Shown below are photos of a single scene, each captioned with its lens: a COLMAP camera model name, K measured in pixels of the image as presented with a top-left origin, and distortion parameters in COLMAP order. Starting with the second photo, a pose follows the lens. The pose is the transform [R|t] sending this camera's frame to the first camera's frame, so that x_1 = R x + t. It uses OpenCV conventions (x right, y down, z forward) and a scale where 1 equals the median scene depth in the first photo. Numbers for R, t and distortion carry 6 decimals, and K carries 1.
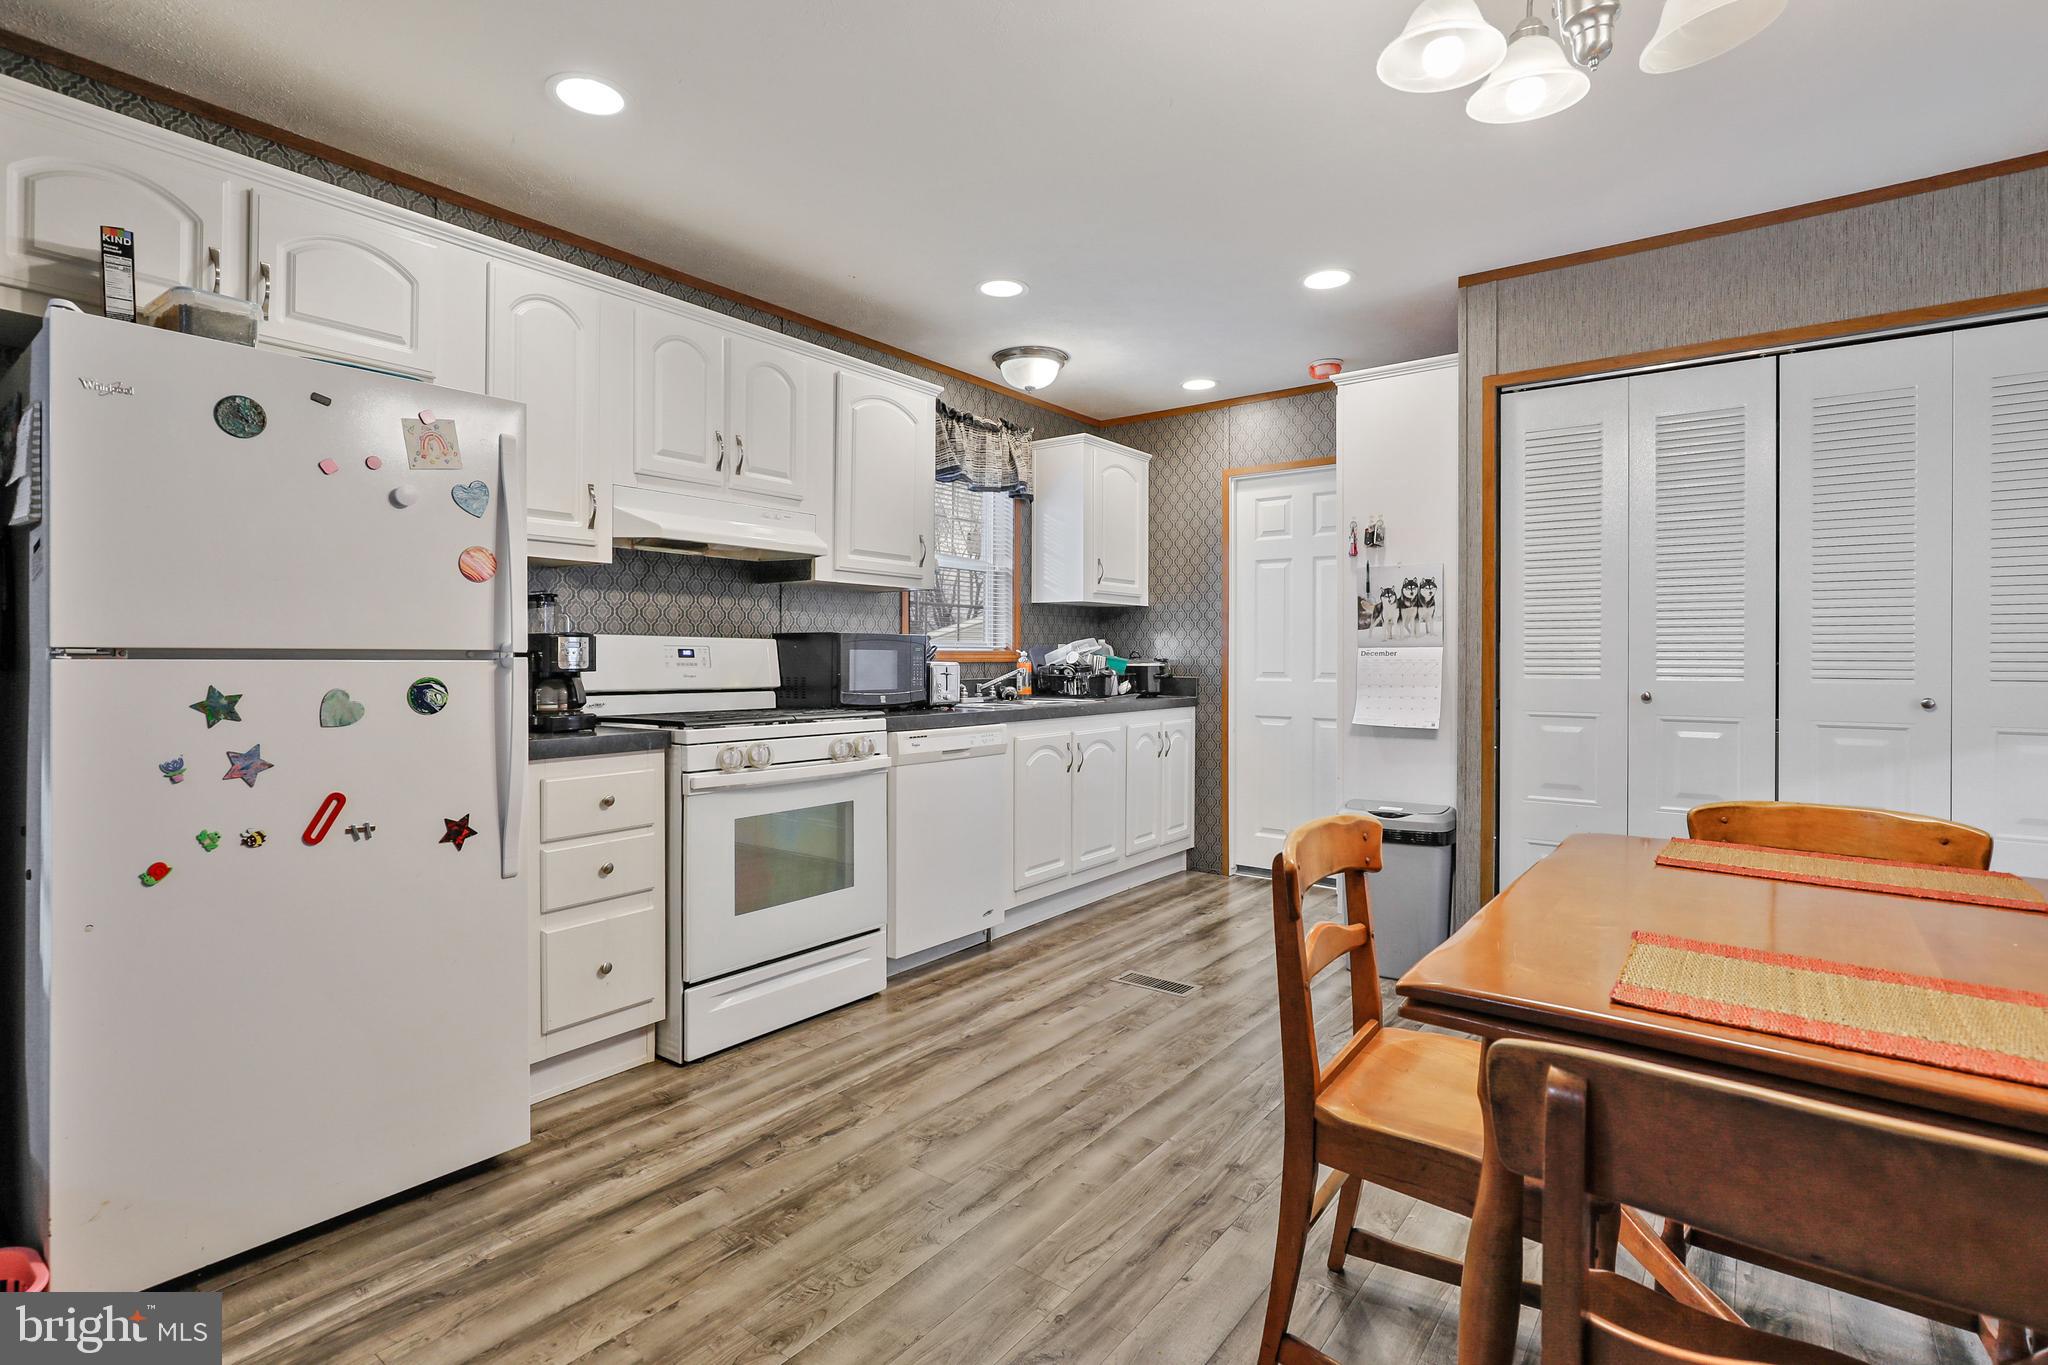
lens RADIAL K [[942.4, 0, 1029.7], [0, 942.4, 664.1], [0, 0, 1]] dist [-0.013504, 0.000567]
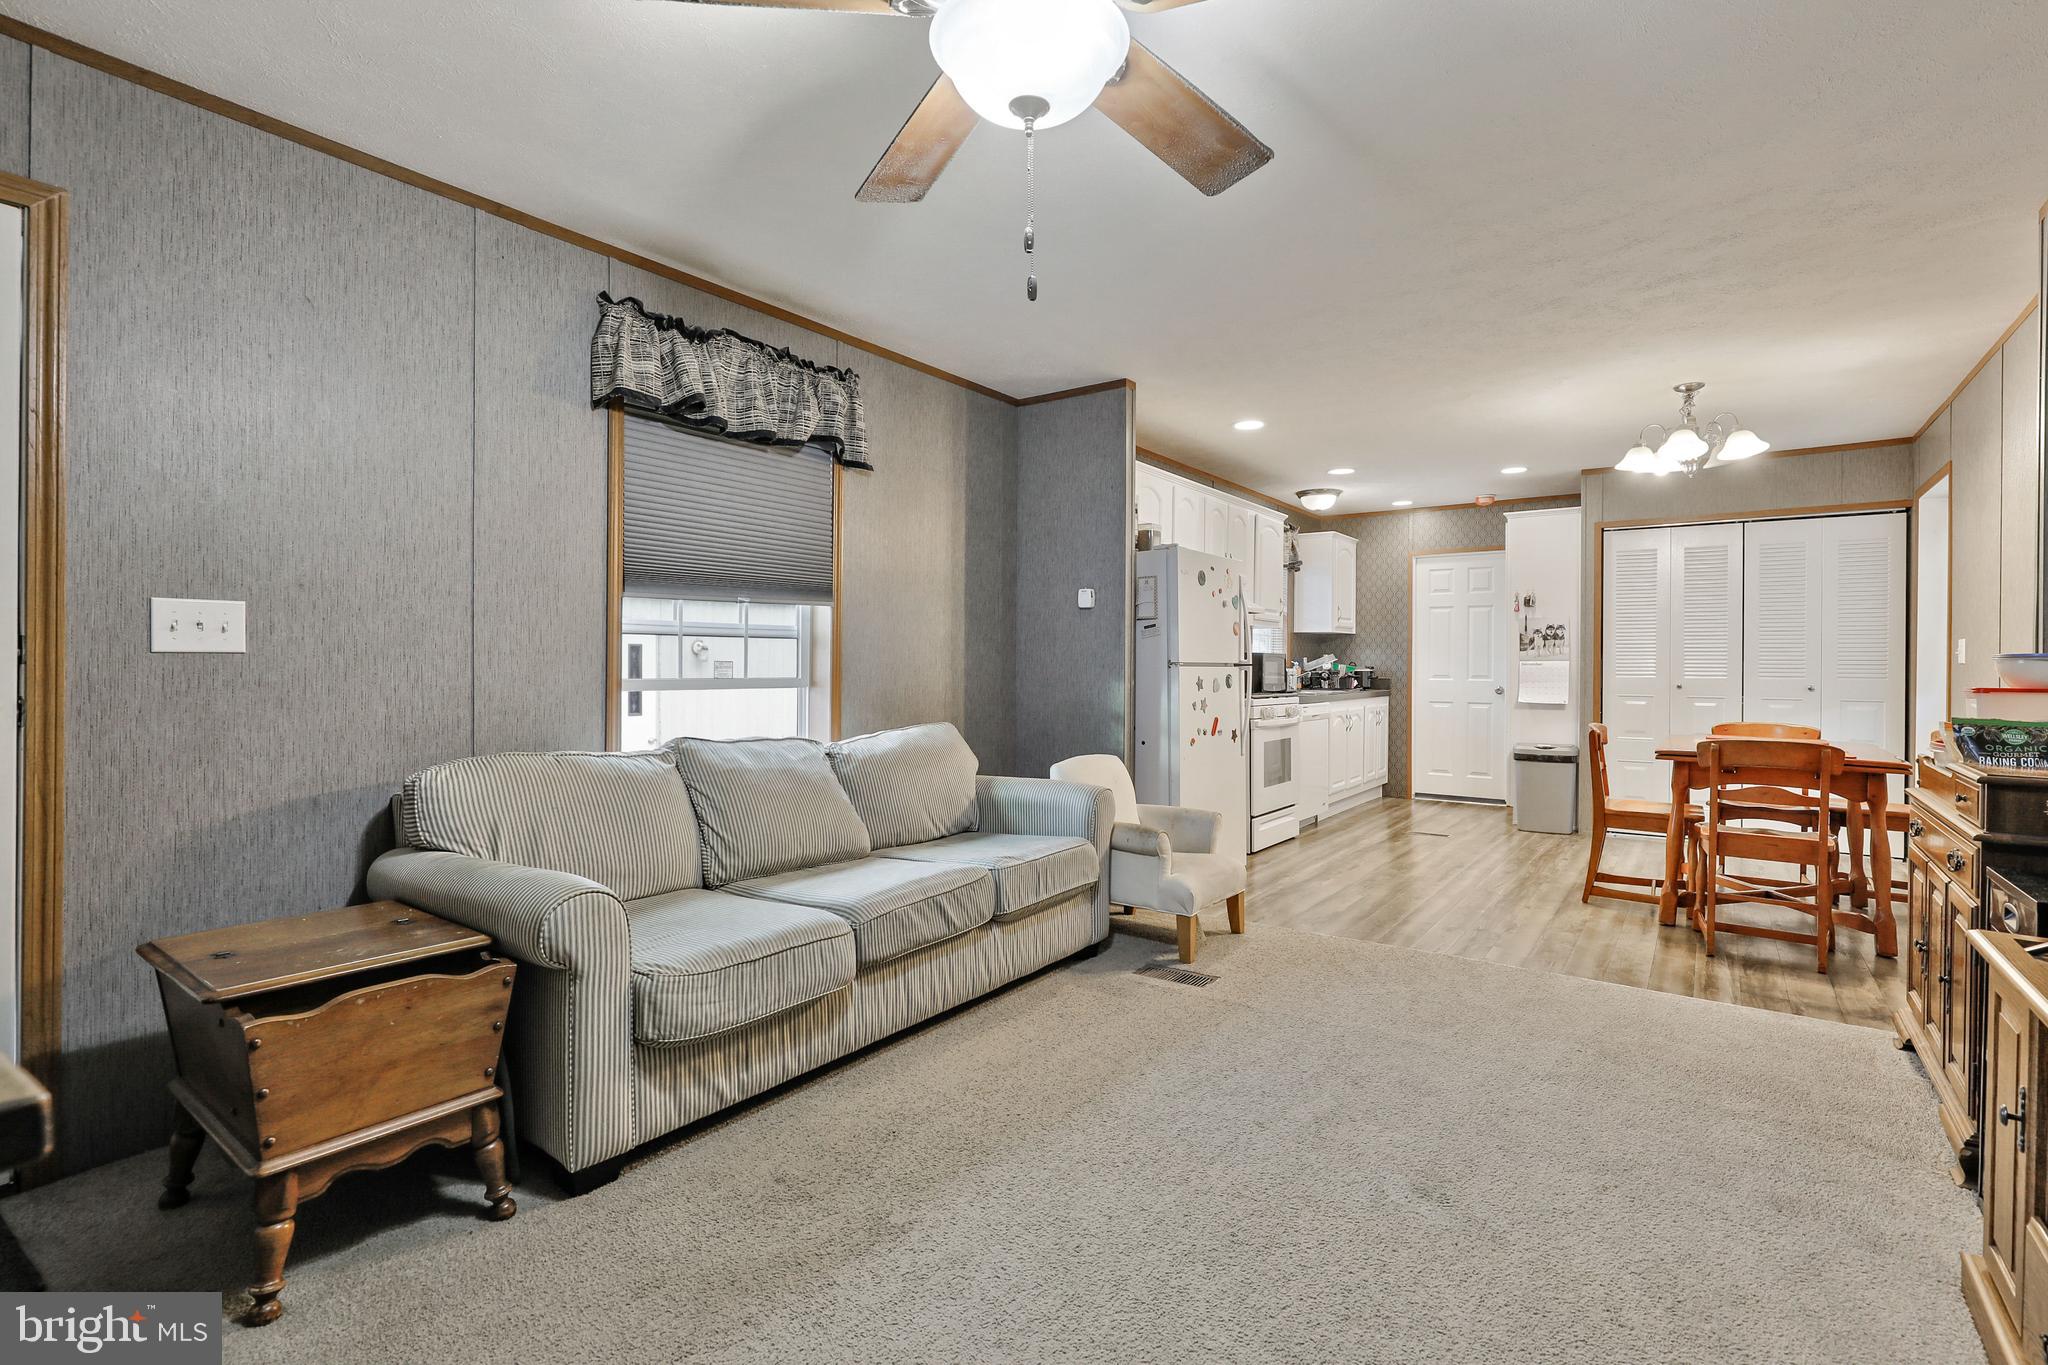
lens RADIAL K [[942.4, 0, 1018.7], [0, 942.4, 670.7], [0, 0, 1]] dist [-0.013504, 0.000567]
pose [[0.999705, 0.001371, 0.024243, -0.671540], [-0.001357, 0.999999, -0.000591, 0.004170], [-0.024244, 0.000558, 0.999706, -0.812179]]
